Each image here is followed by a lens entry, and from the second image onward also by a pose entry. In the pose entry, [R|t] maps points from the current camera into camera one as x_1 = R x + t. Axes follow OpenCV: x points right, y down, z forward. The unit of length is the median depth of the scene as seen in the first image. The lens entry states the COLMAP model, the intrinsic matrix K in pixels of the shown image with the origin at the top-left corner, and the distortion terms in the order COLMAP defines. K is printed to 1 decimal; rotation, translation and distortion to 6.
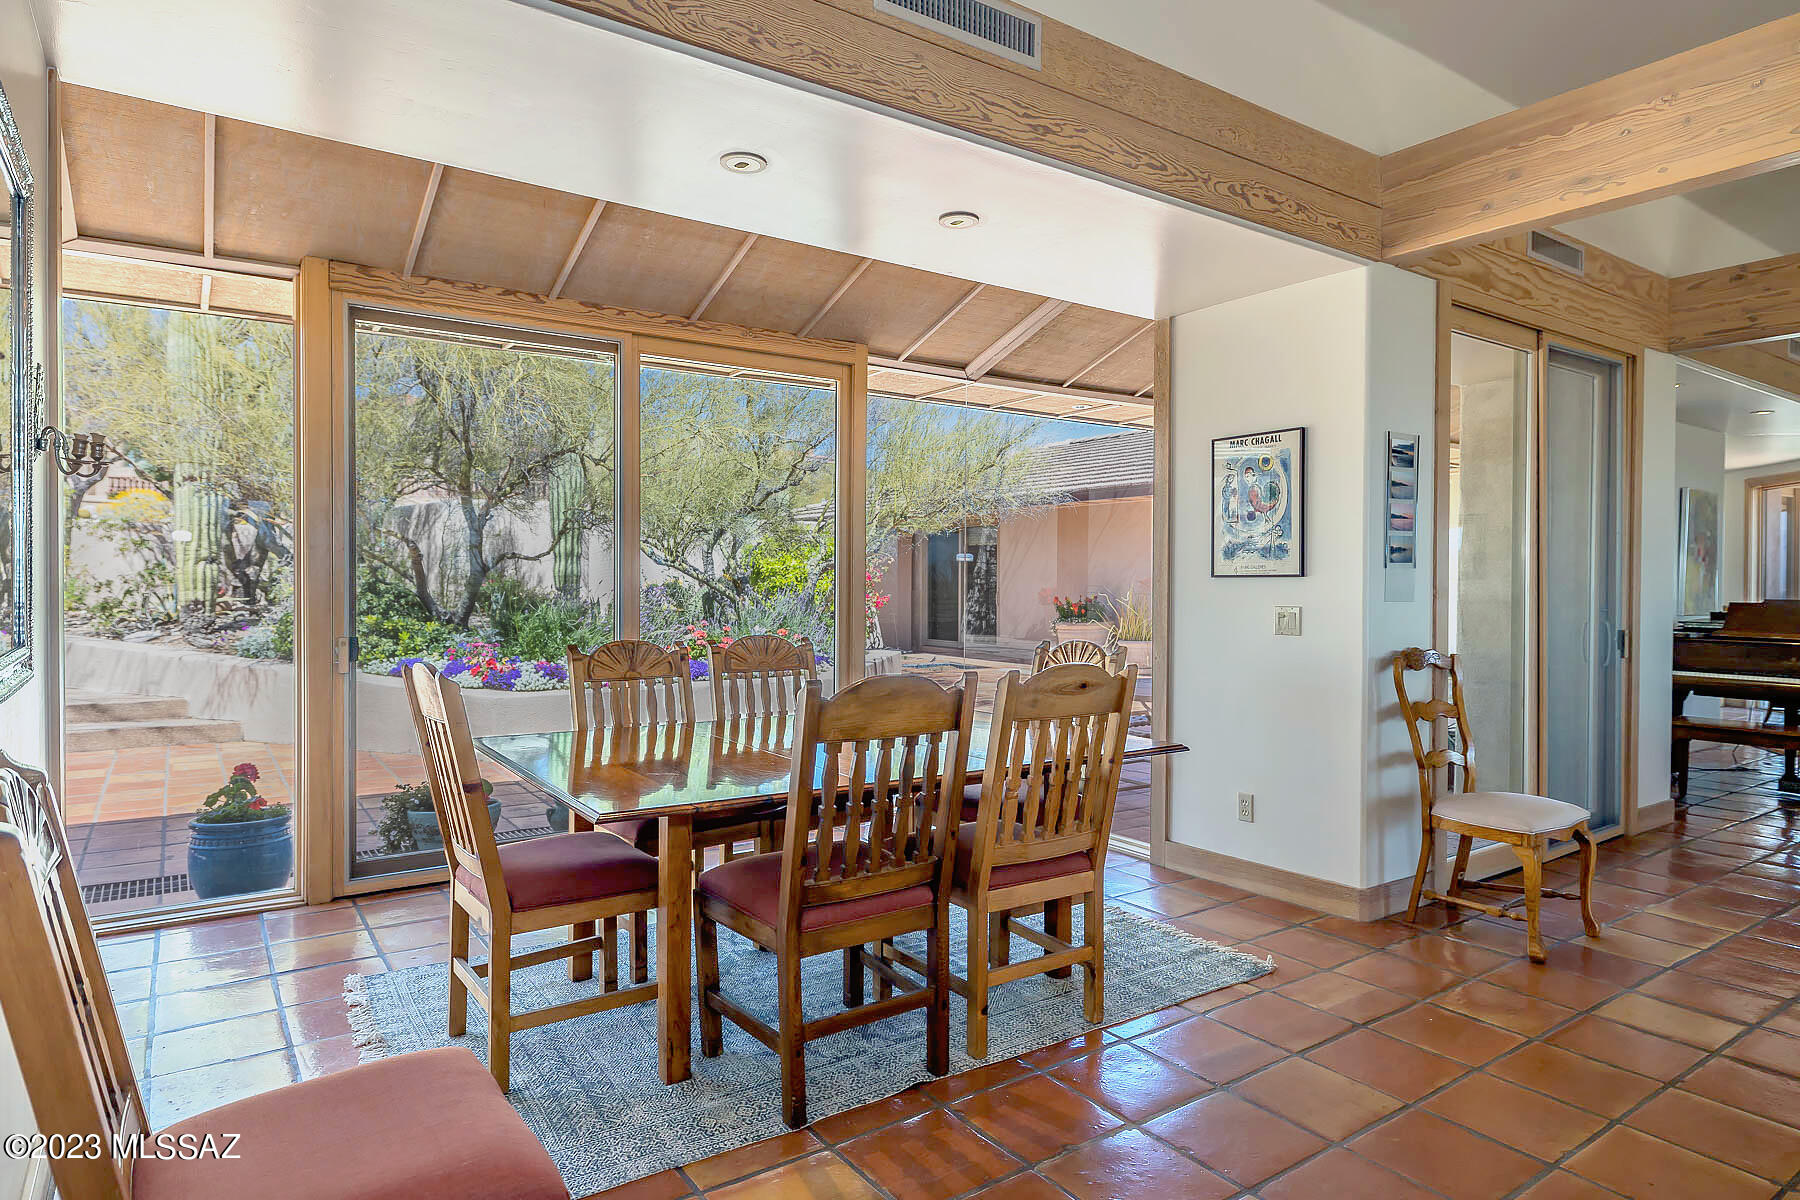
lens RADIAL K [[1089.3, 0, 892.4], [0, 1089.3, 599.2], [0, 0, 1]] dist [-0.005056, -0.001817]
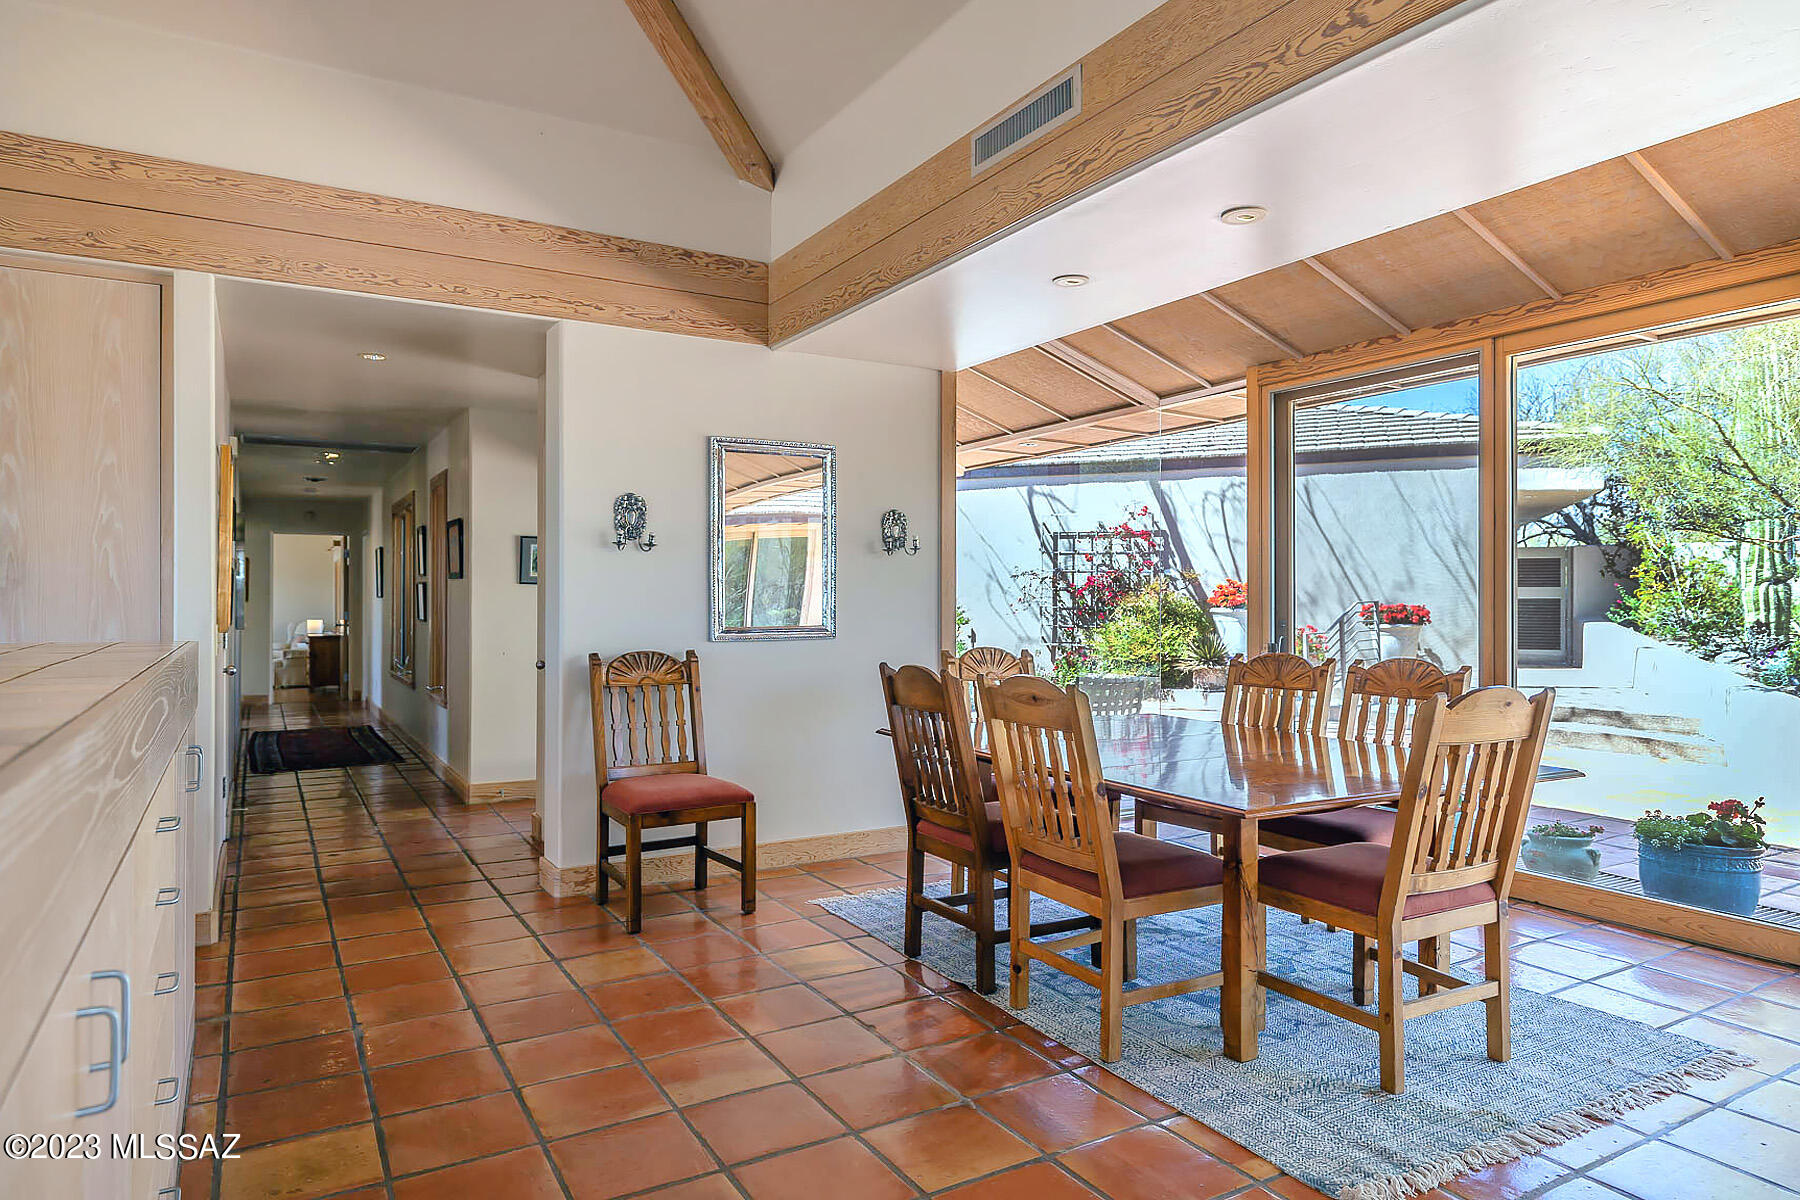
lens RADIAL K [[1089.3, 0, 895.8], [0, 1089.3, 597.5], [0, 0, 1]] dist [-0.005056, -0.001817]
pose [[-0.099898, -0.007107, -0.994972, 0.959012], [-0.016077, 0.999855, -0.005528, -0.007588], [0.994868, 0.015444, -0.099998, 0.750403]]
